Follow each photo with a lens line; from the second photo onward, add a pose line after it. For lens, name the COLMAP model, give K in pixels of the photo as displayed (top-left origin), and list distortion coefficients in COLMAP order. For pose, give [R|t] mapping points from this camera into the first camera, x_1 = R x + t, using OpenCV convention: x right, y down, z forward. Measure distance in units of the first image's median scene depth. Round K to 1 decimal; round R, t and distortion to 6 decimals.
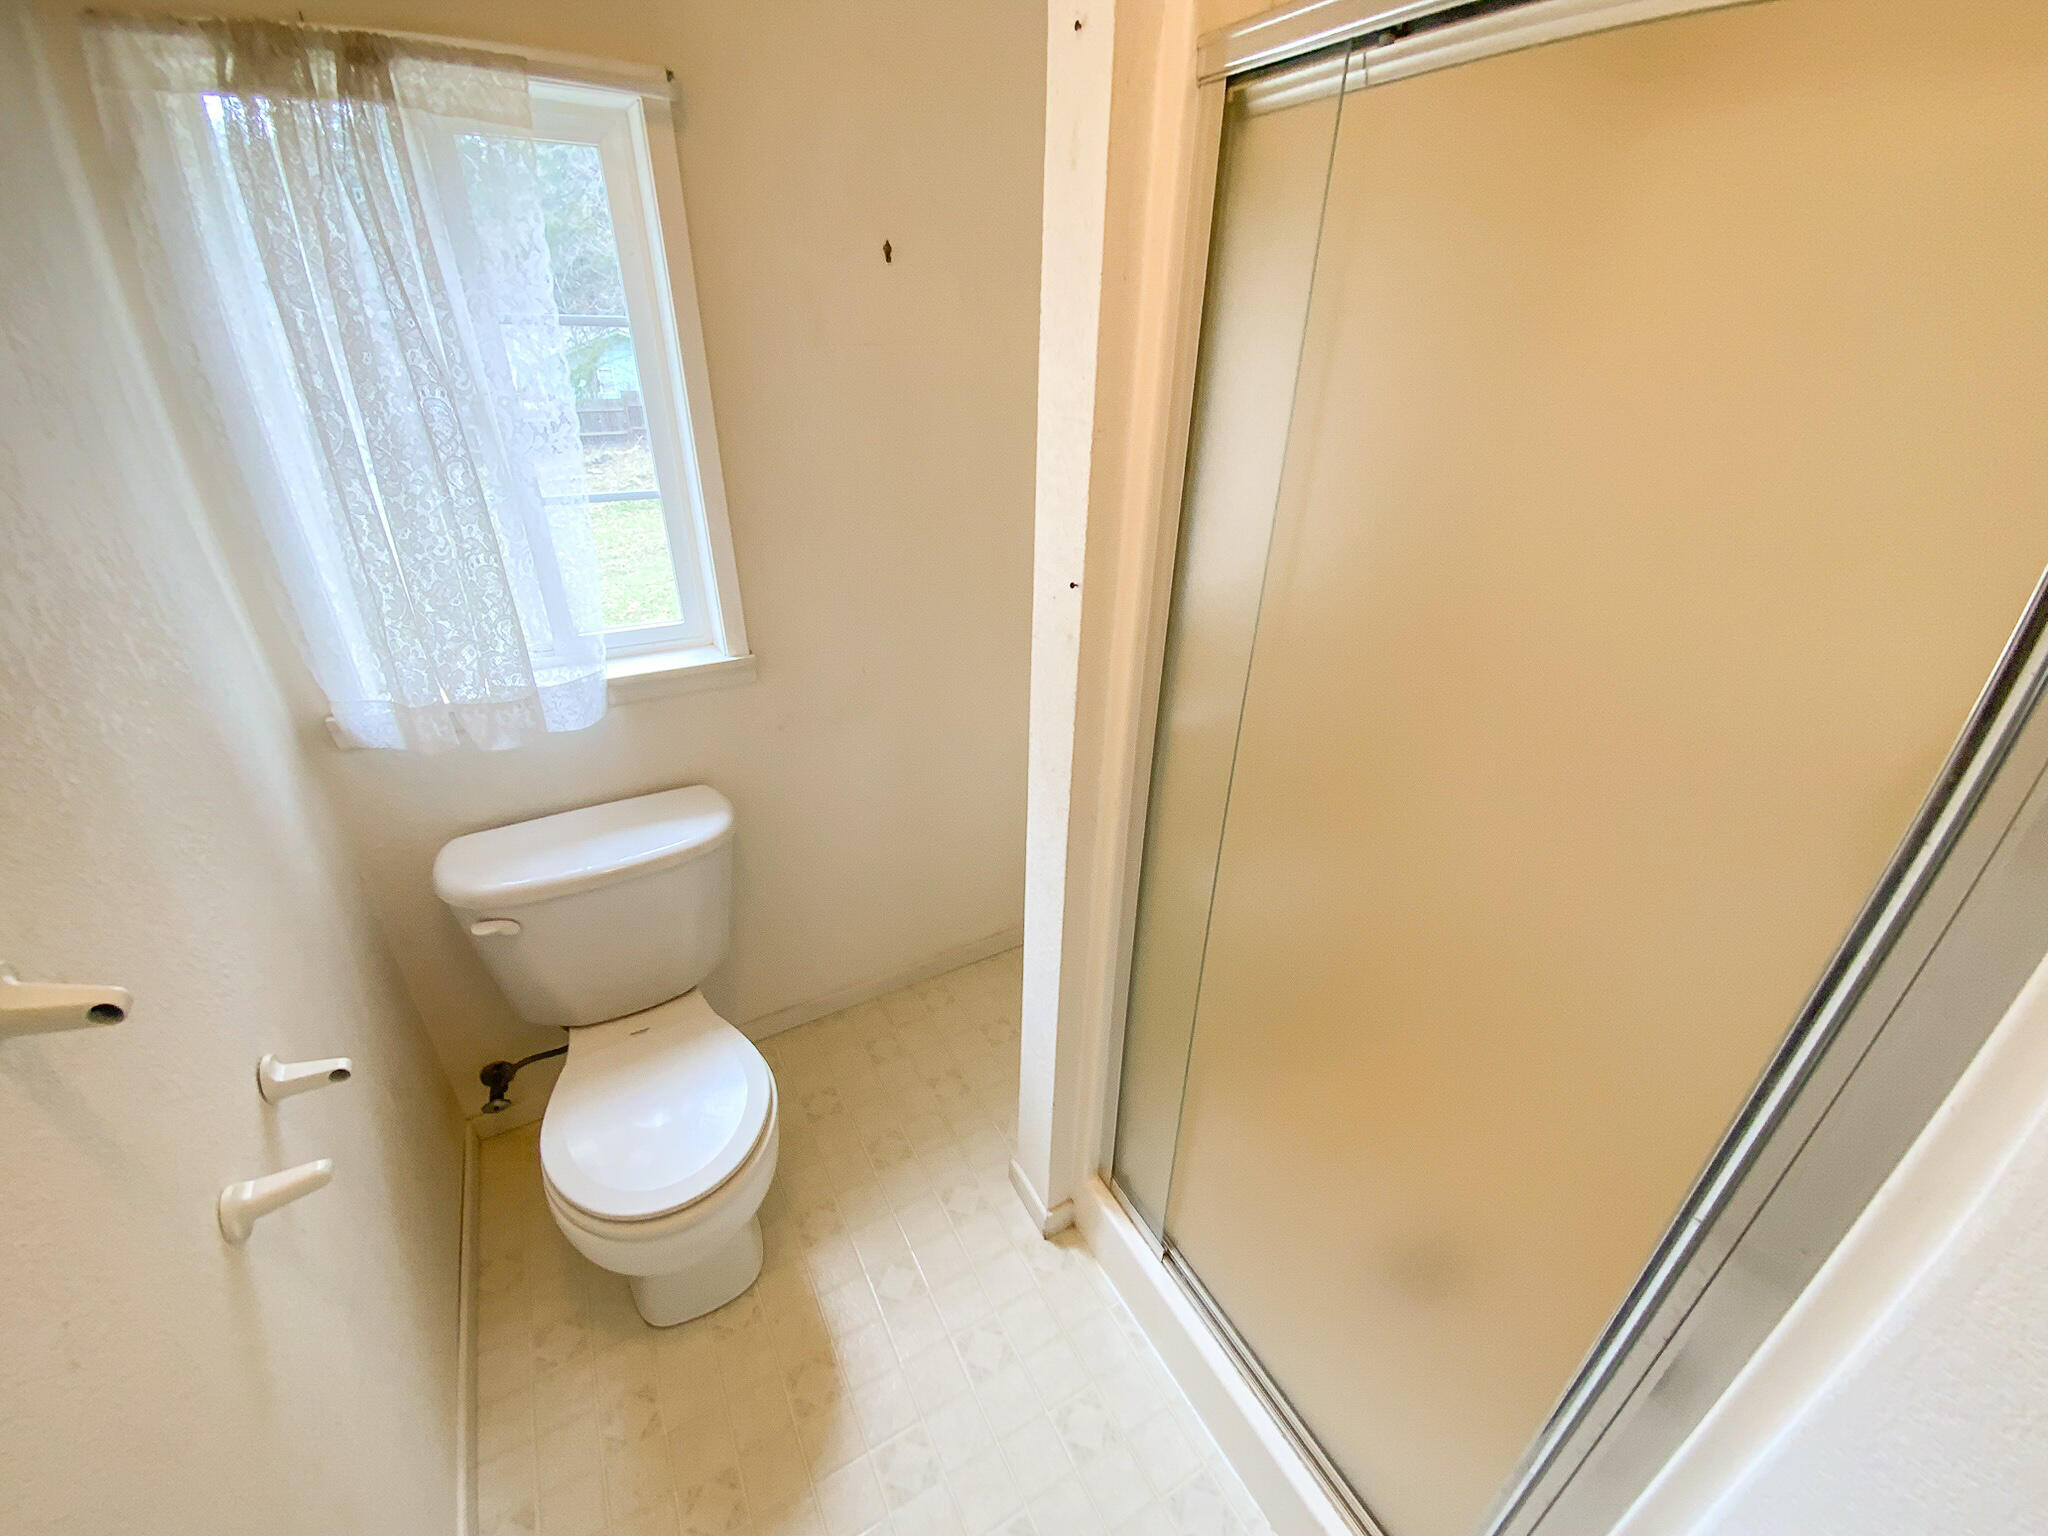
lens RADIAL K [[826.4, 0, 1017.8], [0, 826.4, 762.4], [0, 0, 1]] dist [0.002130, -0.002428]
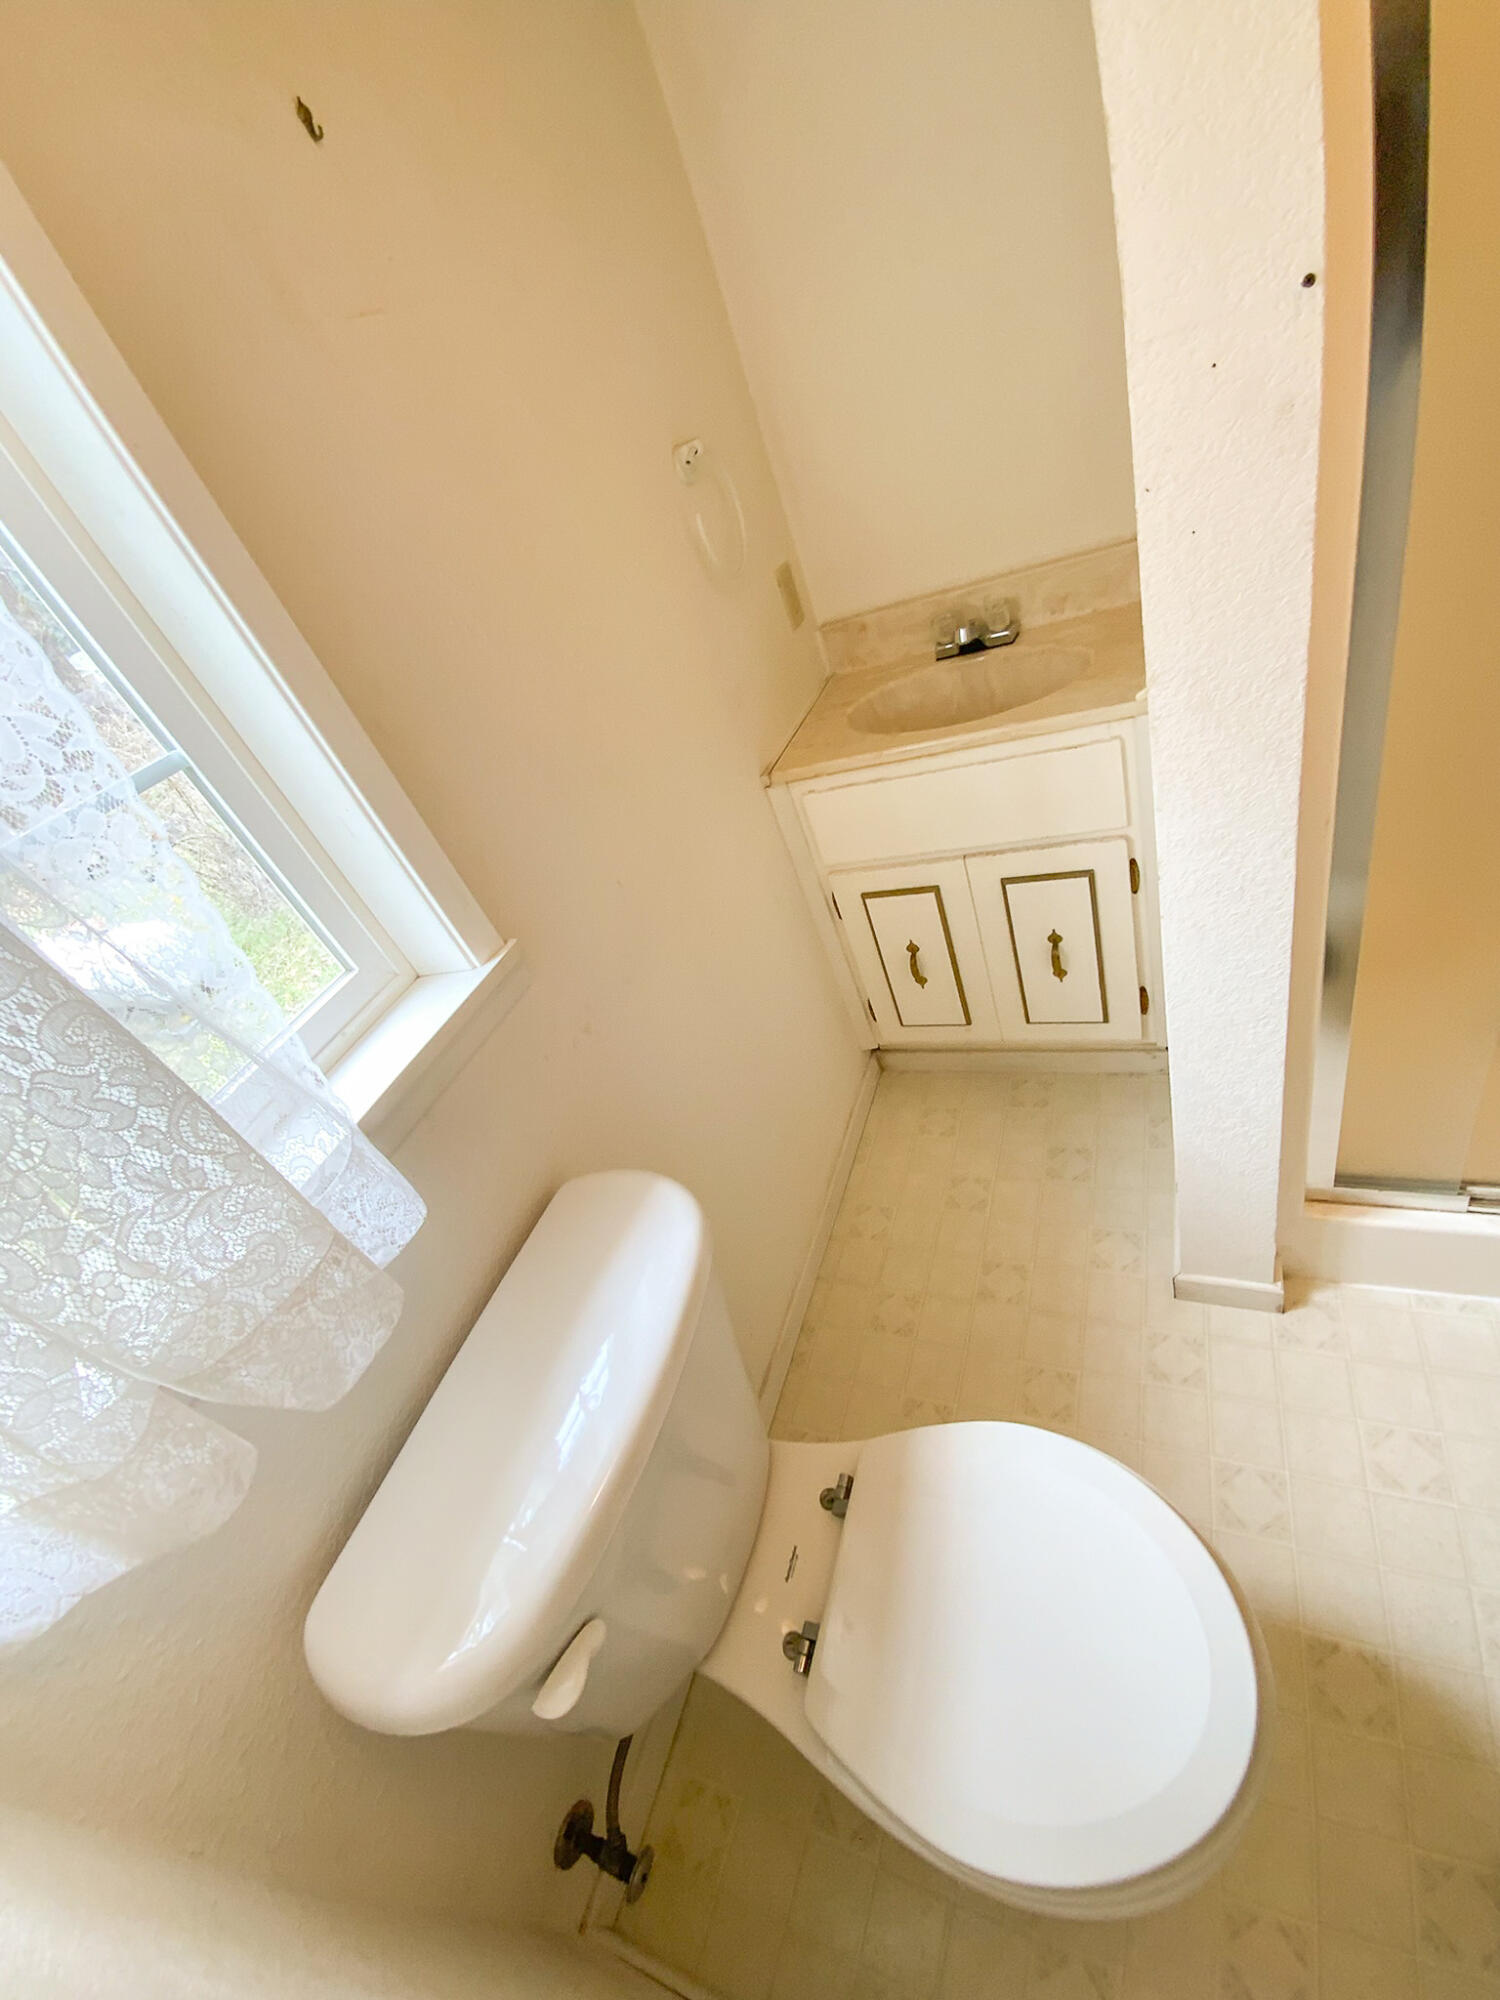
lens RADIAL K [[807.1, 0, 747.5], [0, 807.1, 995.6], [0, 0, 1]] dist [0.002130, -0.002428]
pose [[0.720382, -0.606524, 0.336420, -0.451039], [0.592396, 0.790328, 0.156359, -0.101578], [-0.360718, 0.086655, 0.928641, 0.475575]]
